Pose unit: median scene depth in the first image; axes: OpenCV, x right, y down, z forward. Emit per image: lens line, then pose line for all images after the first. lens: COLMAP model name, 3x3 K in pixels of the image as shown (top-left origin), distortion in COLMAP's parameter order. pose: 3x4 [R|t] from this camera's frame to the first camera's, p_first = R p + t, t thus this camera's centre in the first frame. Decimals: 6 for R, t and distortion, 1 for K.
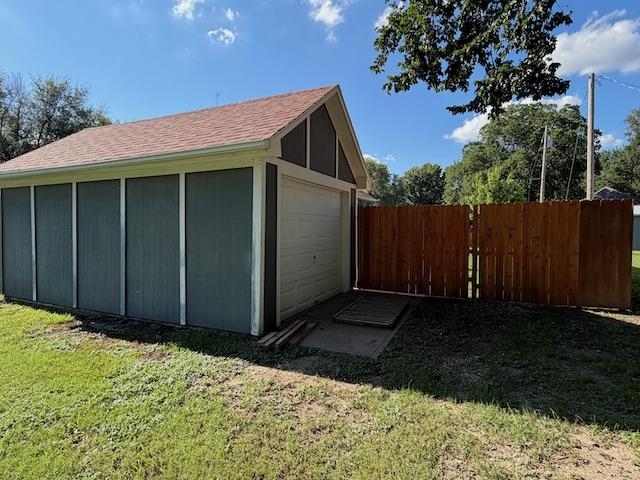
lens RADIAL K [[259.5, 0, 318.1], [0, 259.5, 237.1], [0, 0, 1]] dist [-0.001078, -0.000359]
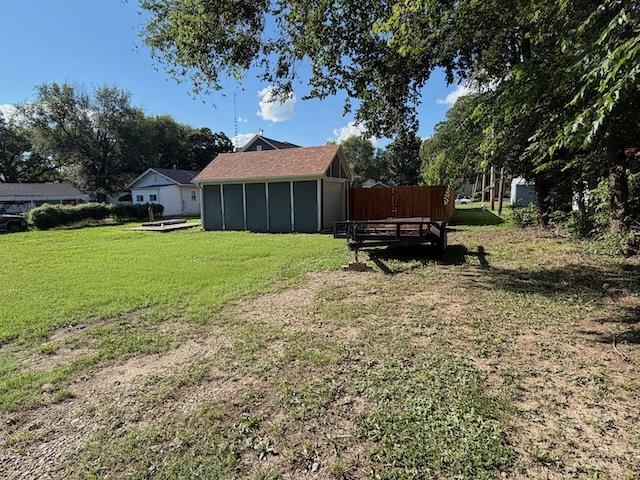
lens RADIAL K [[259.5, 0, 318.1], [0, 259.5, 237.1], [0, 0, 1]] dist [-0.001078, -0.000359]
pose [[0.998462, -0.032835, 0.044678, -0.047677], [0.027675, 0.993370, 0.111577, 0.009678], [-0.048046, -0.110169, 0.992751, -0.271507]]
